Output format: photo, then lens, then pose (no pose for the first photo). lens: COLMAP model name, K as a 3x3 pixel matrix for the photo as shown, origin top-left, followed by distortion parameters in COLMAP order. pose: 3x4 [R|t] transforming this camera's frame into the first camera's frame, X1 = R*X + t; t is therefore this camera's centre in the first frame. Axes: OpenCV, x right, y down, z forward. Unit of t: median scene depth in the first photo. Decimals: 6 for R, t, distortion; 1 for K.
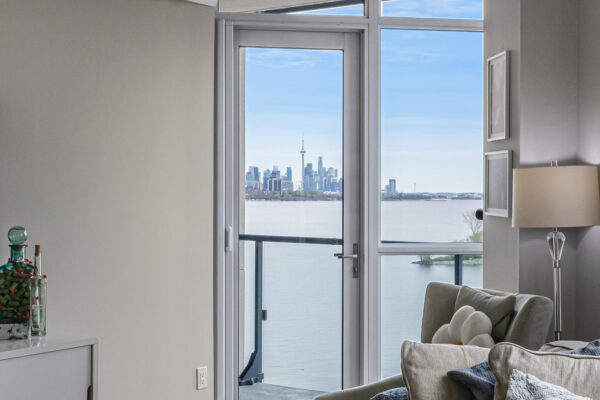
lens RADIAL K [[457.7, 0, 300.9], [0, 457.7, 199.8], [0, 0, 1]] dist [0.008125, -0.000355]
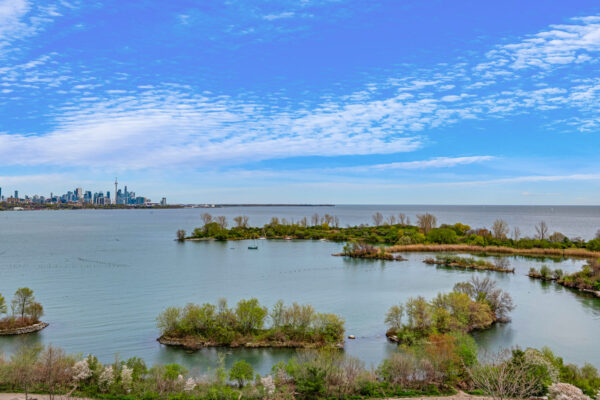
lens RADIAL K [[457.7, 0, 300.2], [0, 457.7, 200.7], [0, 0, 1]] dist [0.008125, -0.000355]
pose [[0.868675, -0.001167, 0.495381, -0.274395], [0.004461, 0.999975, -0.005465, -0.019213], [-0.495362, 0.006957, 0.868659, -1.029965]]
